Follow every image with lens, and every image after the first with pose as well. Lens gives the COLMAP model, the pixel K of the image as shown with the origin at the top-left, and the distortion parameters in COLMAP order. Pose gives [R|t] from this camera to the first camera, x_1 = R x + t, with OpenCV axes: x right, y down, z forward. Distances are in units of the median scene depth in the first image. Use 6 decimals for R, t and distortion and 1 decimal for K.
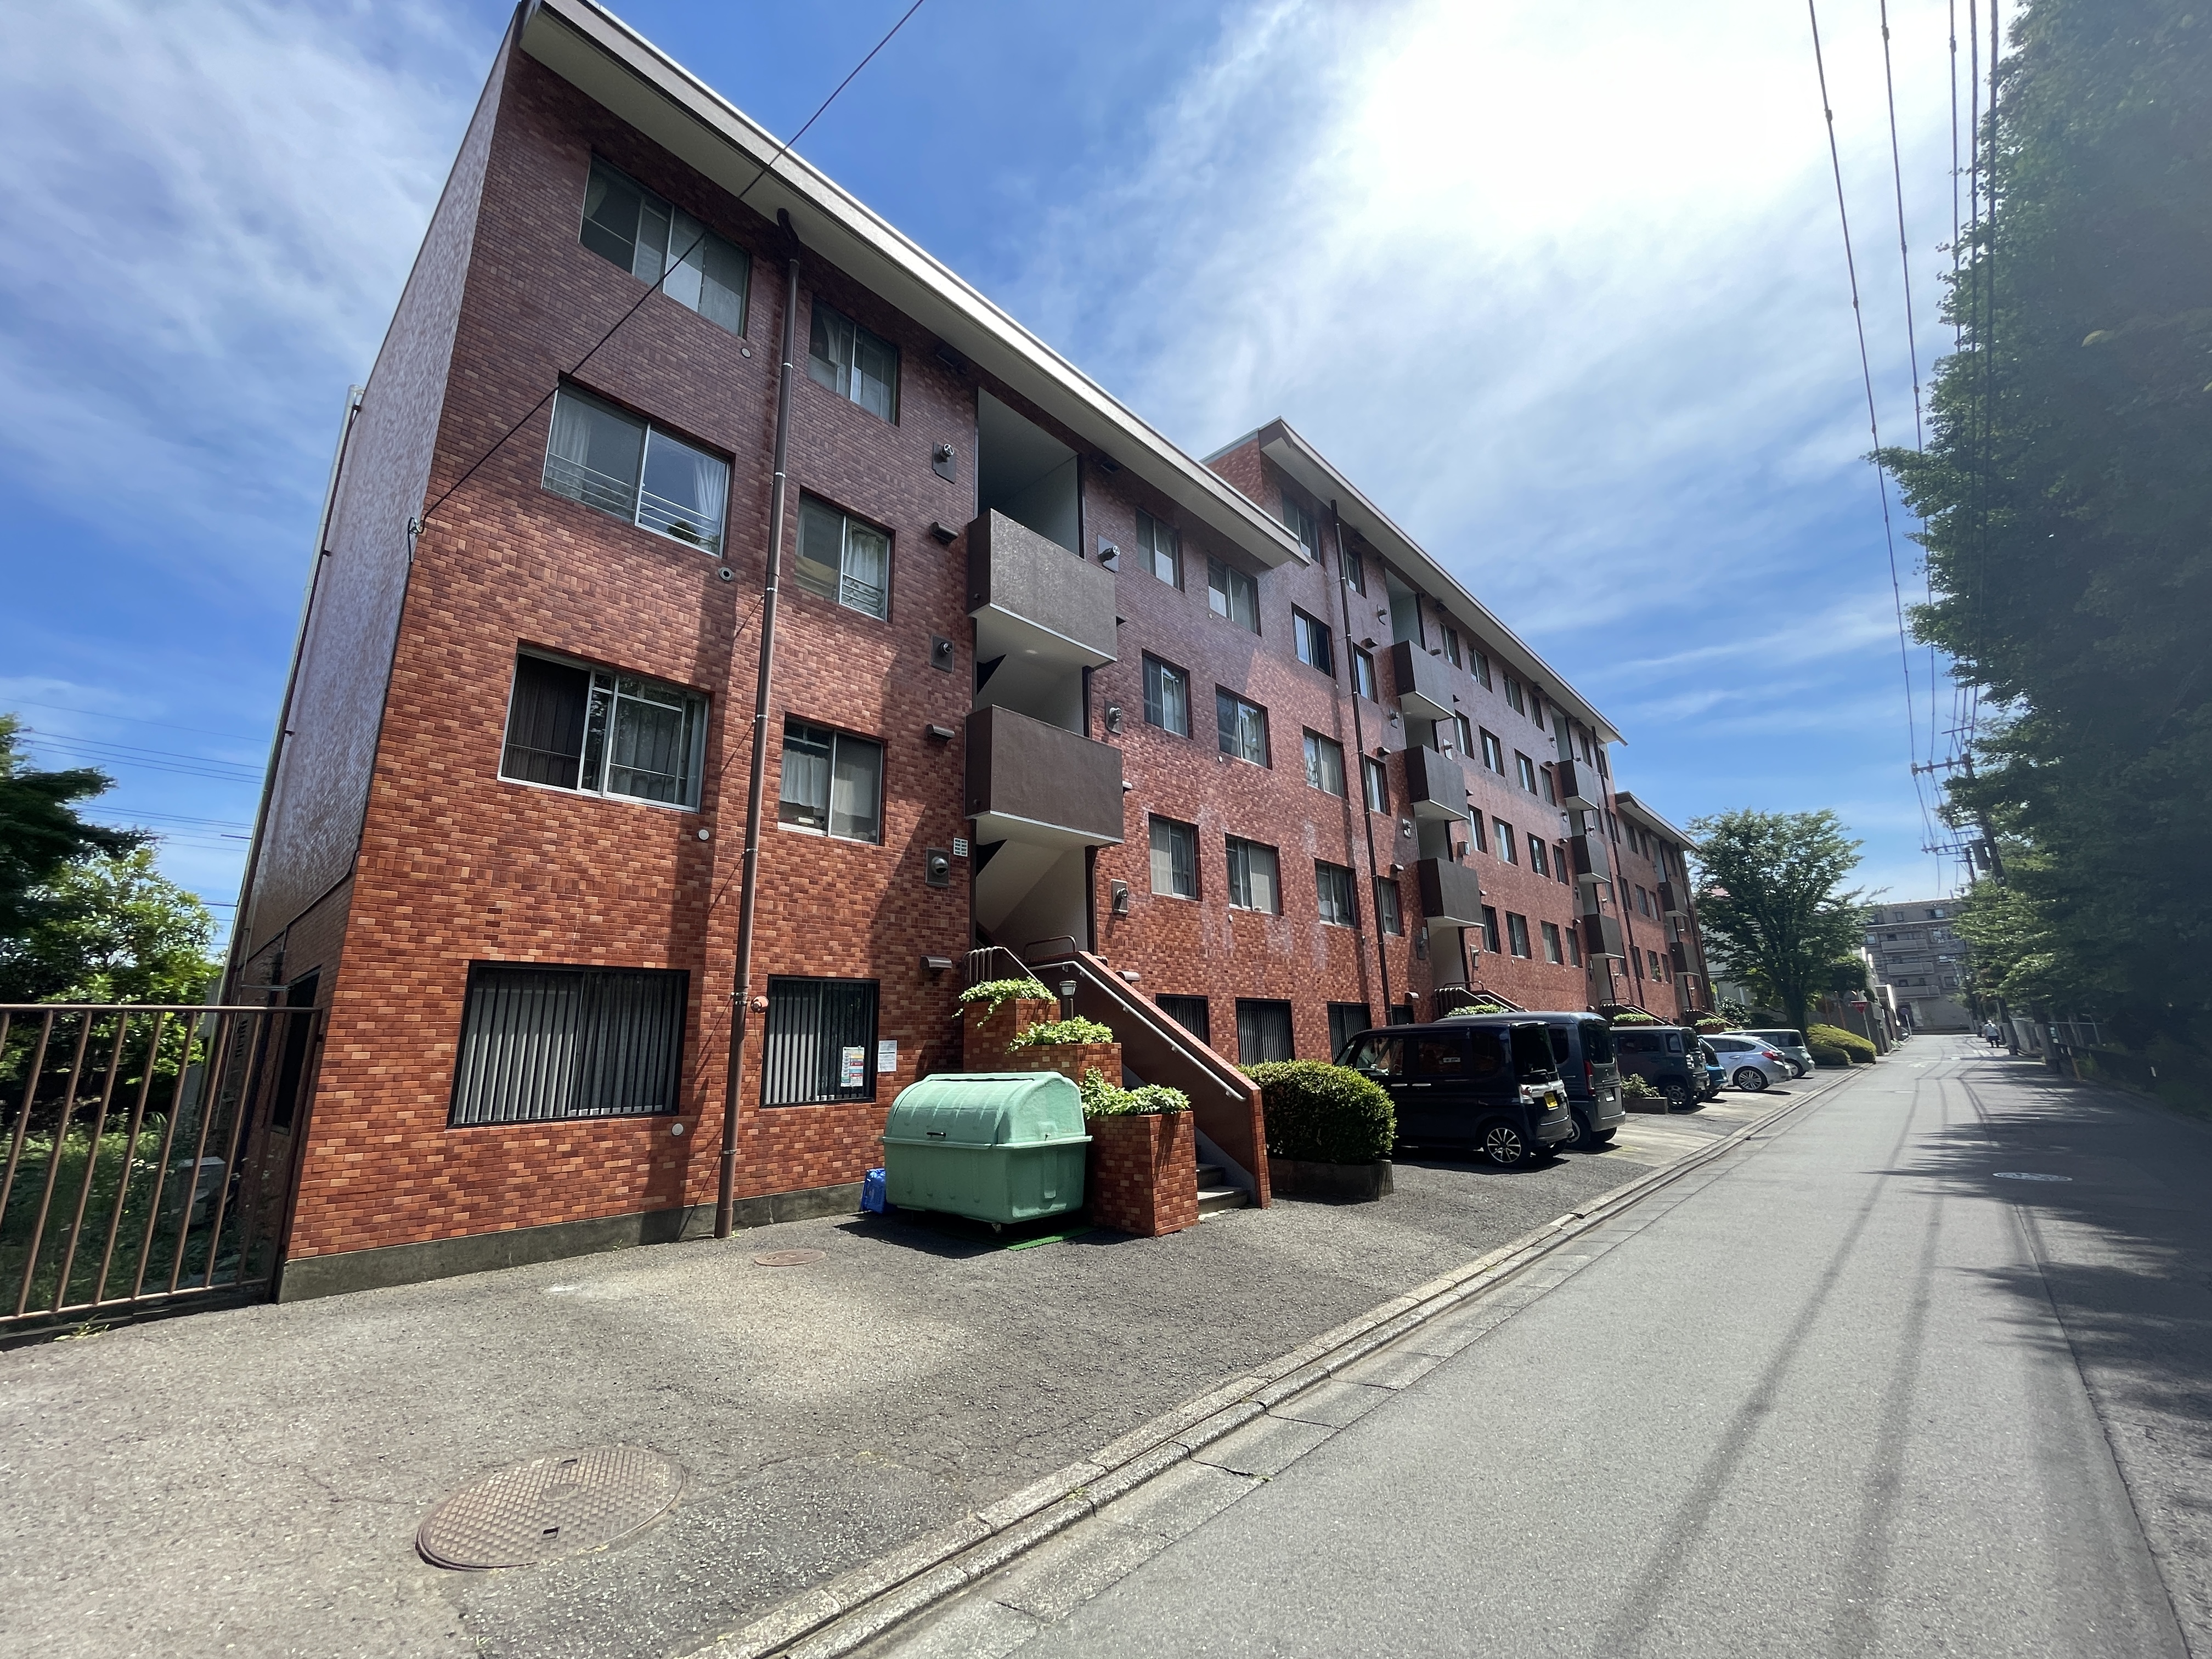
lens RADIAL K [[889.6, 0, 1096.1], [0, 889.6, 825.3], [0, 0, 1]] dist [-0.001526, -0.000096]
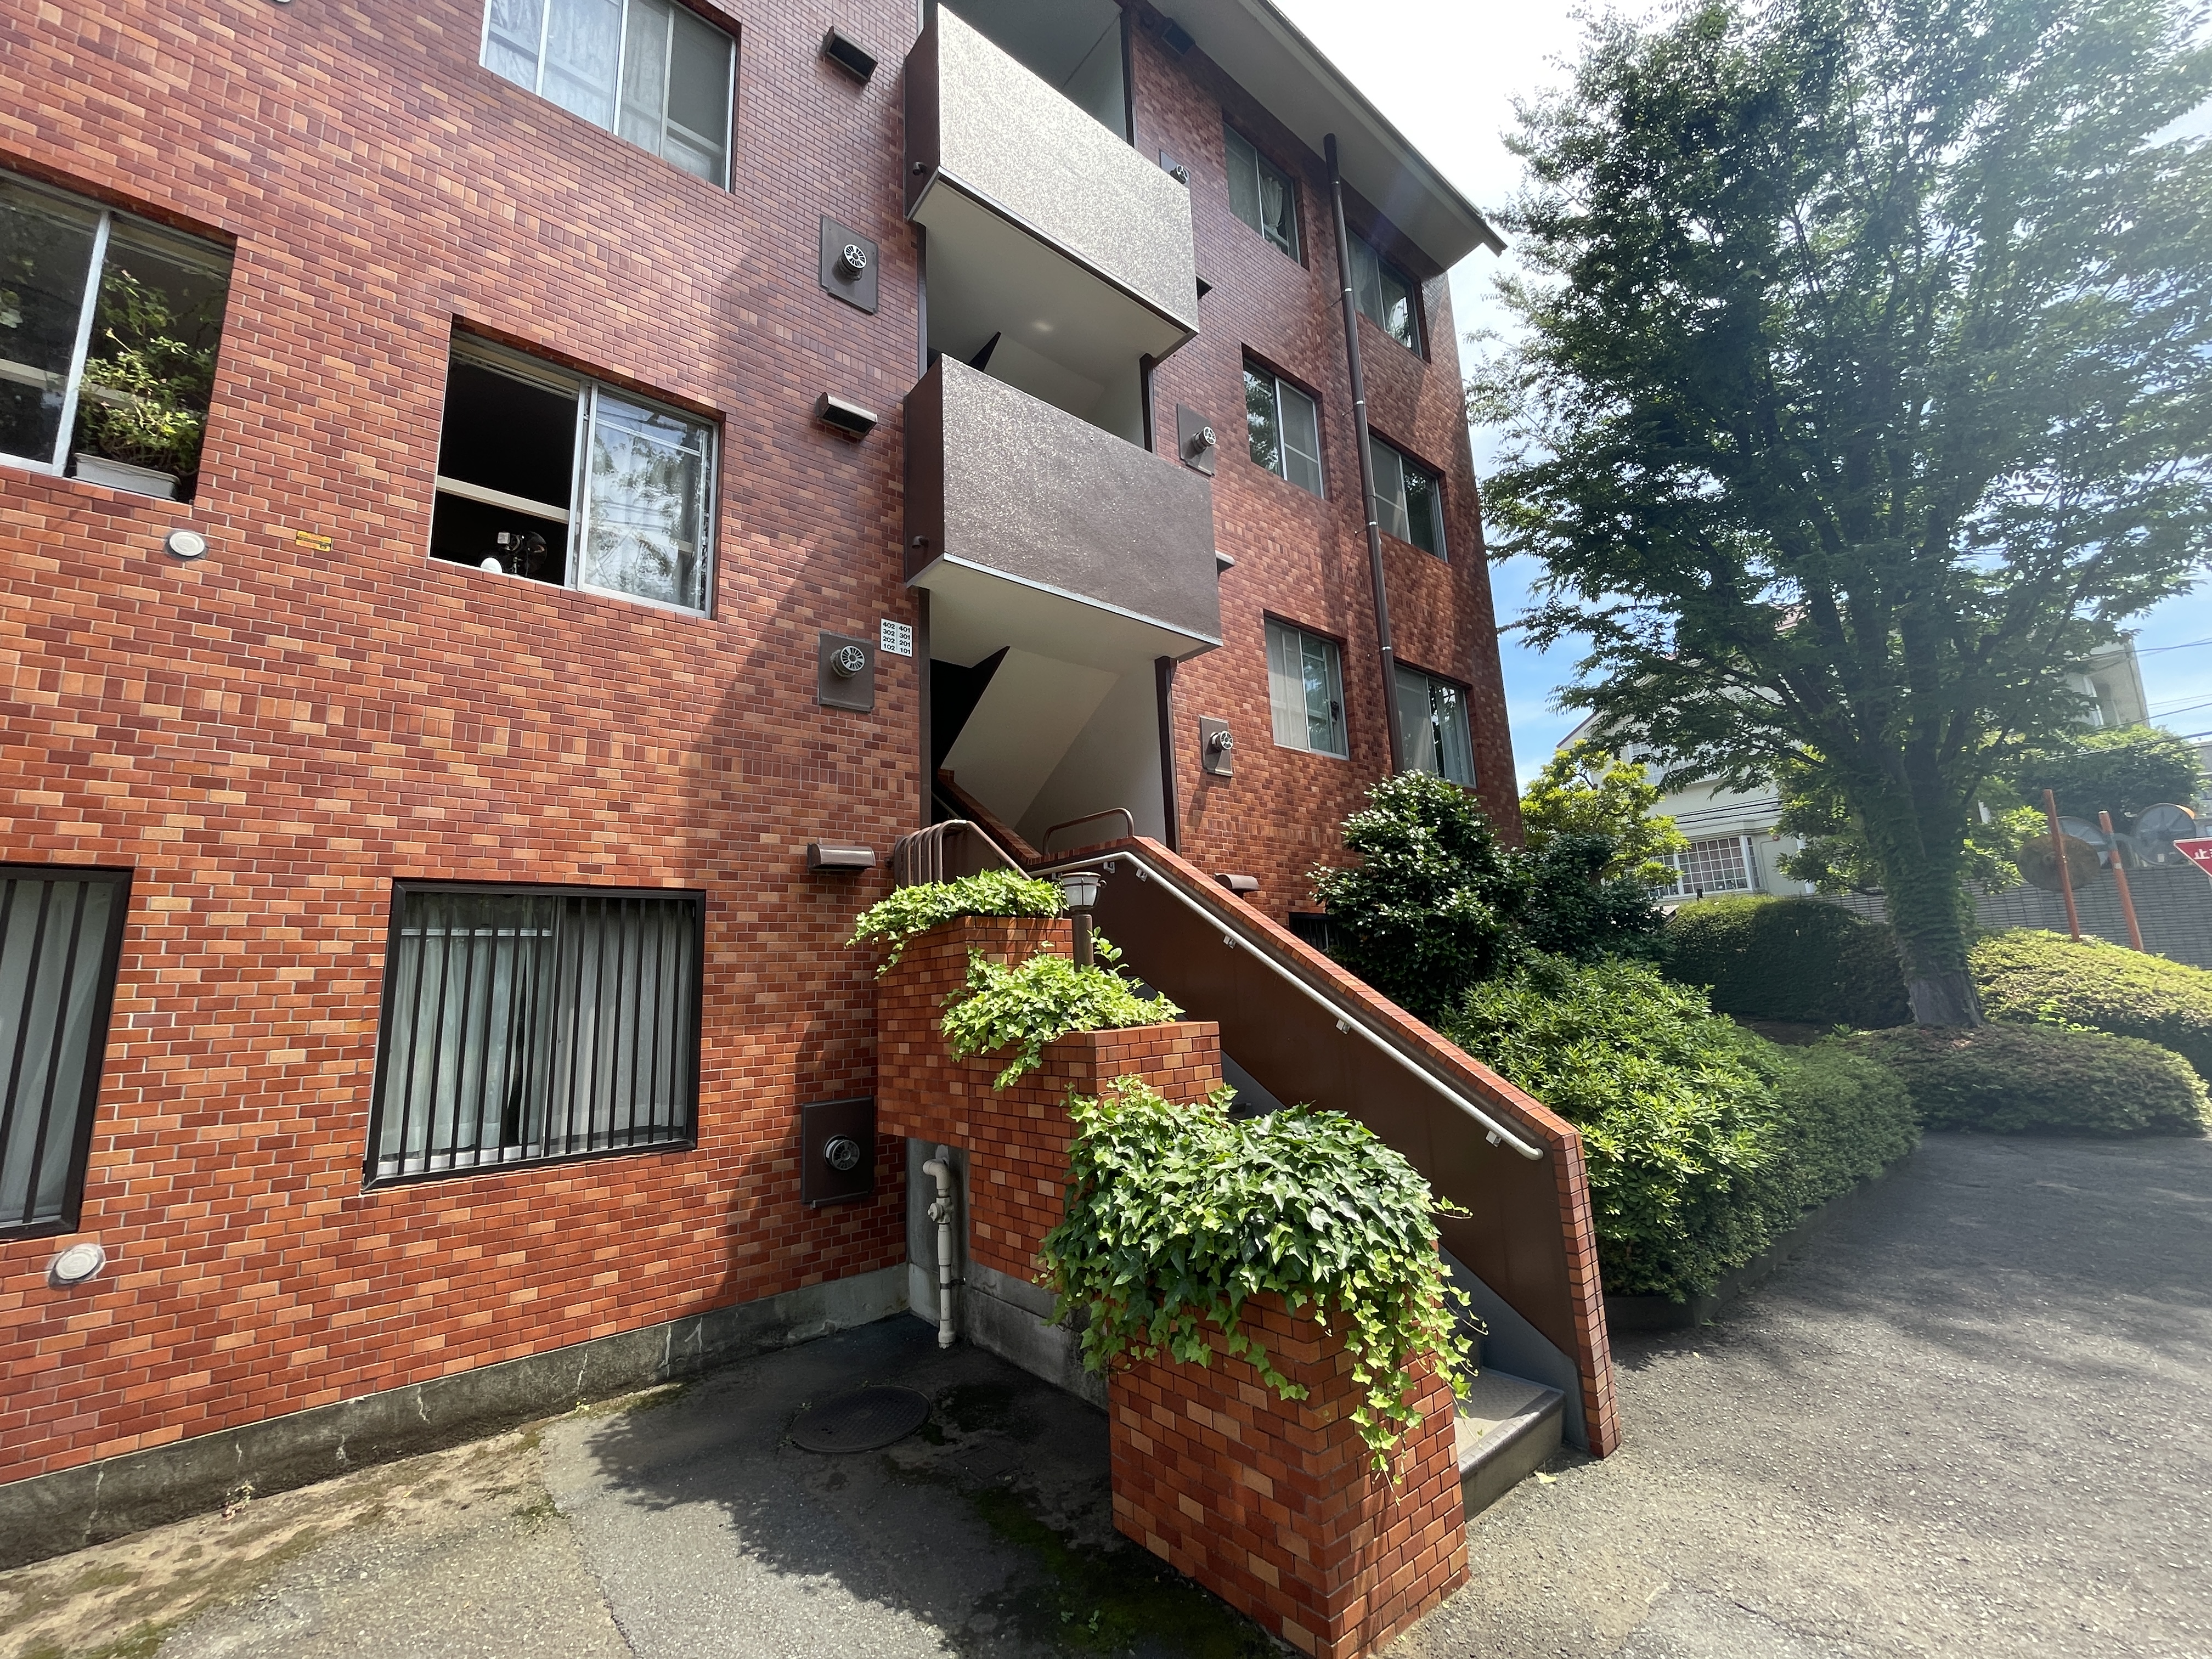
lens RADIAL K [[889.6, 0, 1093.3], [0, 889.6, 829.2], [0, 0, 1]] dist [-0.001526, -0.000096]
pose [[0.991990, -0.031685, -0.122278, 0.020682], [0.039642, 0.997214, 0.063195, 0.123336], [0.119935, -0.067536, 0.990482, 0.567501]]
